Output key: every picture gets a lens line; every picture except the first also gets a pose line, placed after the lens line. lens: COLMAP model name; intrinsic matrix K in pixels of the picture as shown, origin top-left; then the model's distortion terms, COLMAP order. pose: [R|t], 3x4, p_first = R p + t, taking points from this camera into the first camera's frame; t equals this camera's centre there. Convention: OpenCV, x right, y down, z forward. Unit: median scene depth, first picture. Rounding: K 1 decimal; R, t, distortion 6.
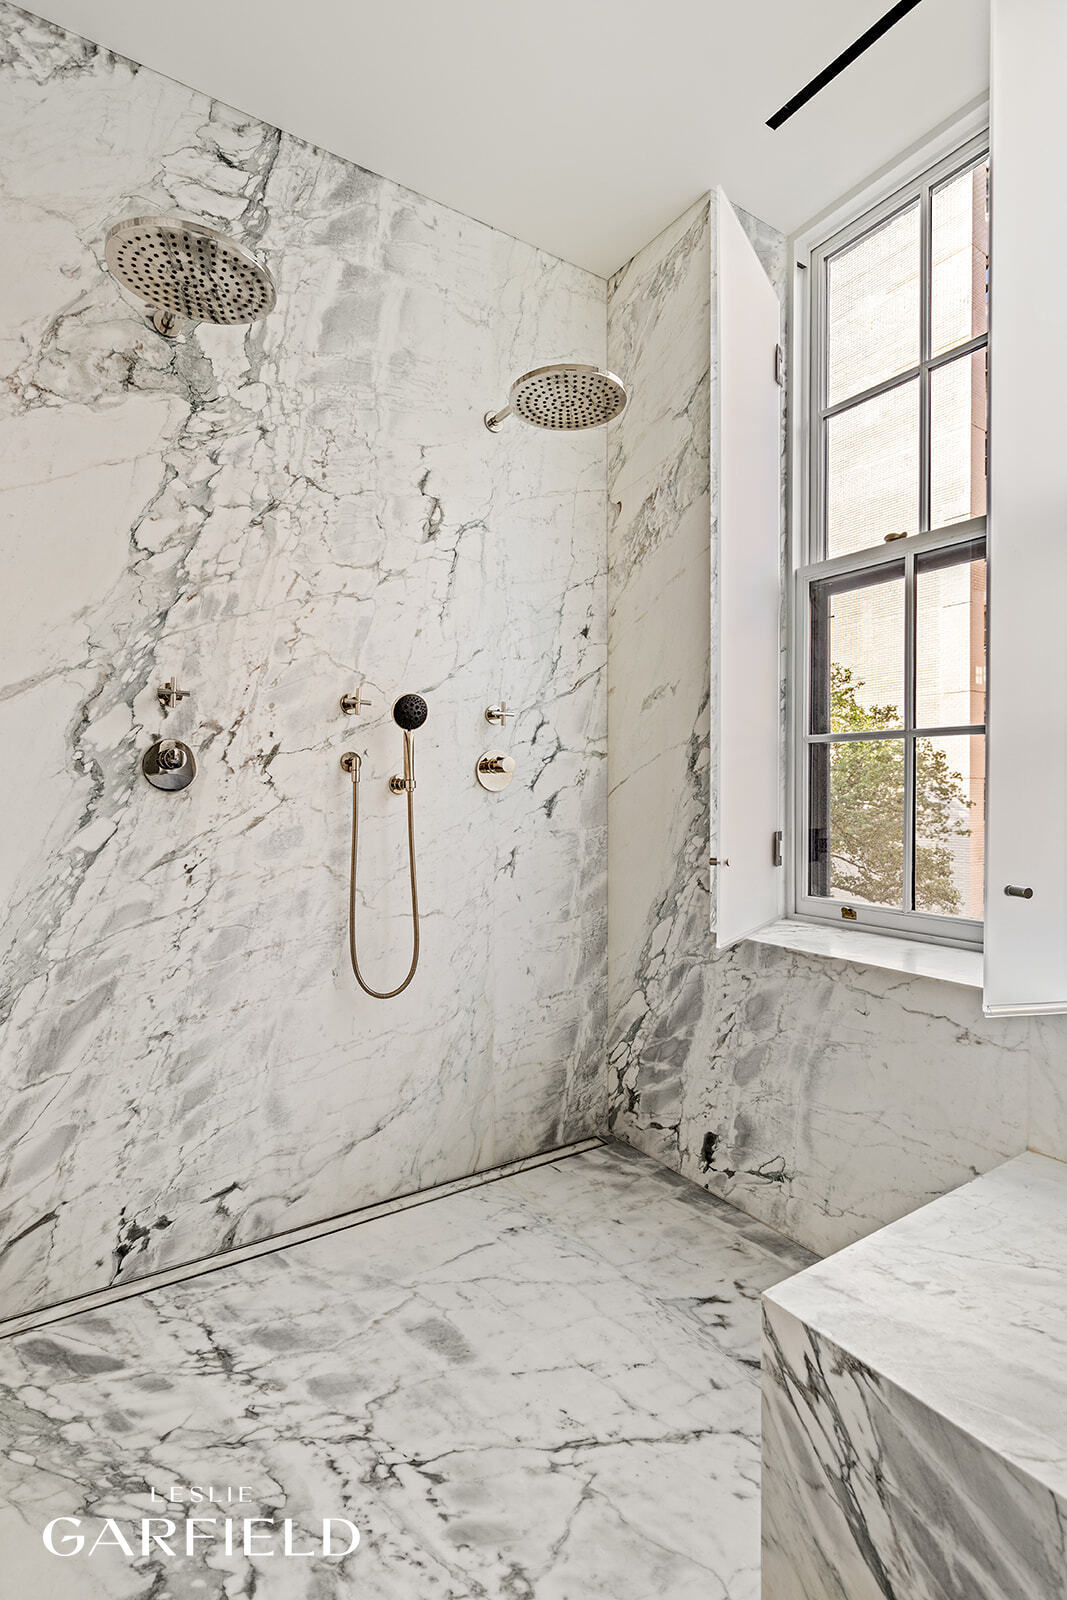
lens RADIAL K [[772.3, 0, 531.5], [0, 772.3, 795.0], [0, 0, 1]] dist [0.003133, -0.000005]
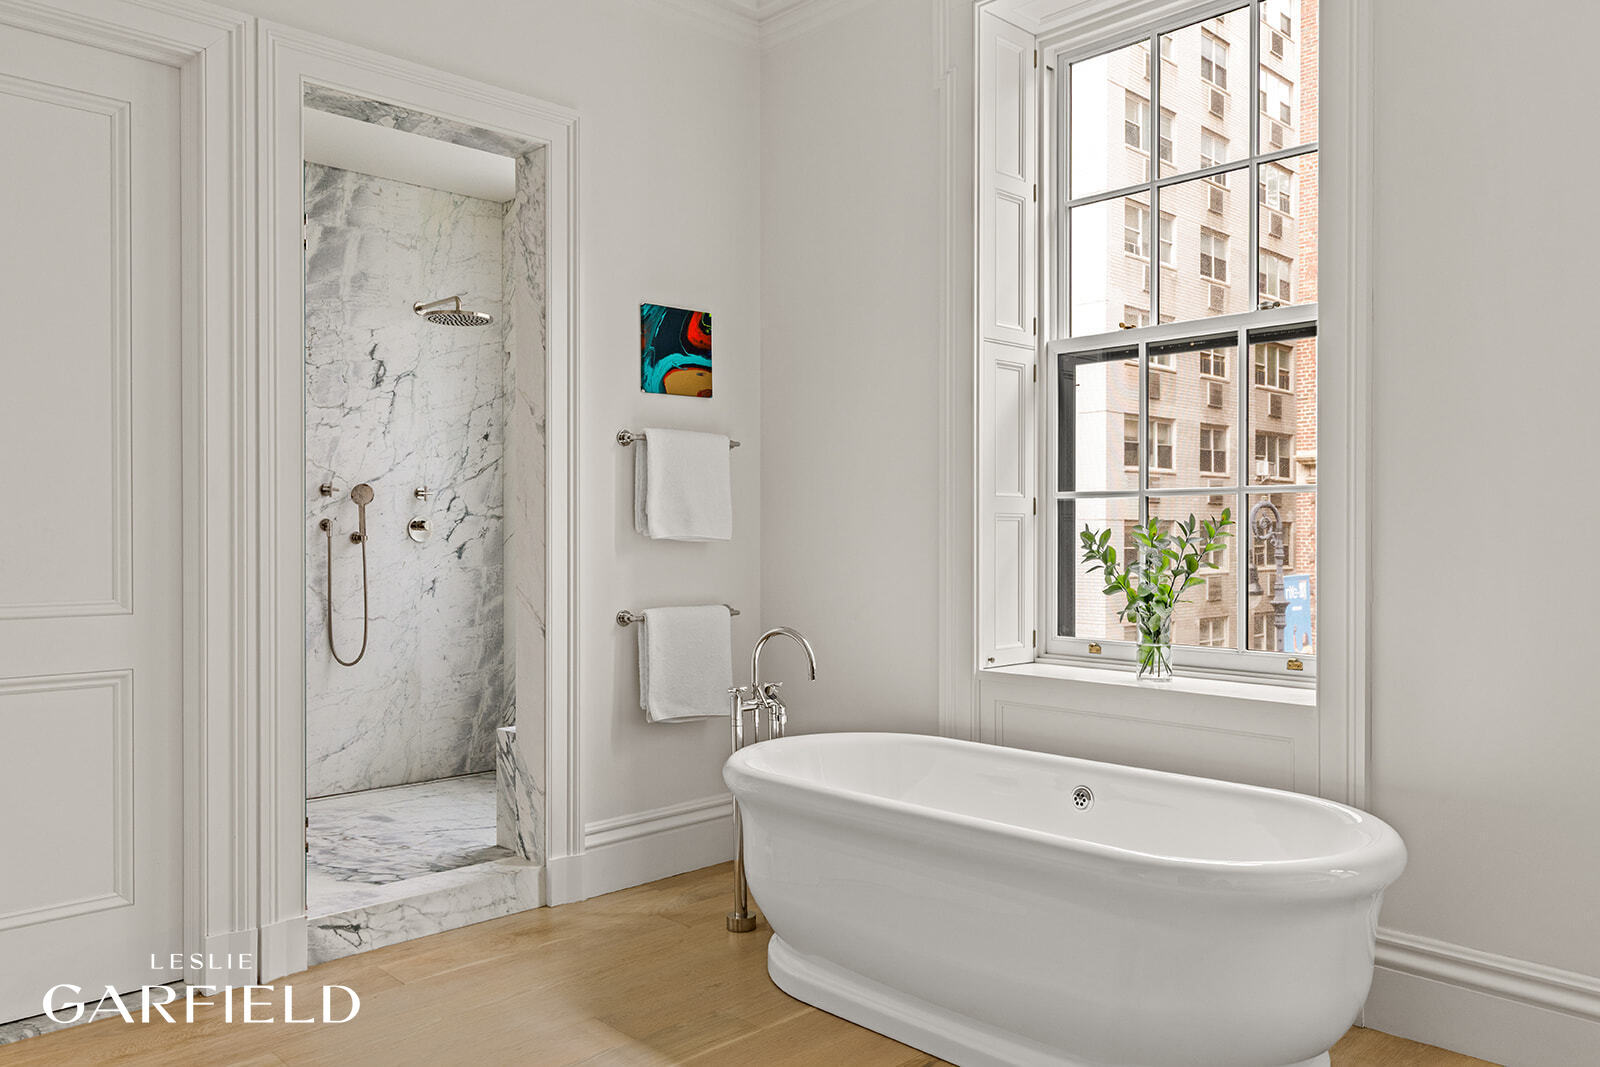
lens RADIAL K [[1167.3, 0, 803.7], [0, 1167.3, 539.0], [0, 0, 1]] dist [-0.005483, -0.000442]
pose [[0.981048, 0.000497, 0.193762, 0.260113], [-0.000644, 1.000000, 0.000695, -0.012967], [-0.193762, -0.000806, 0.981048, -1.500762]]
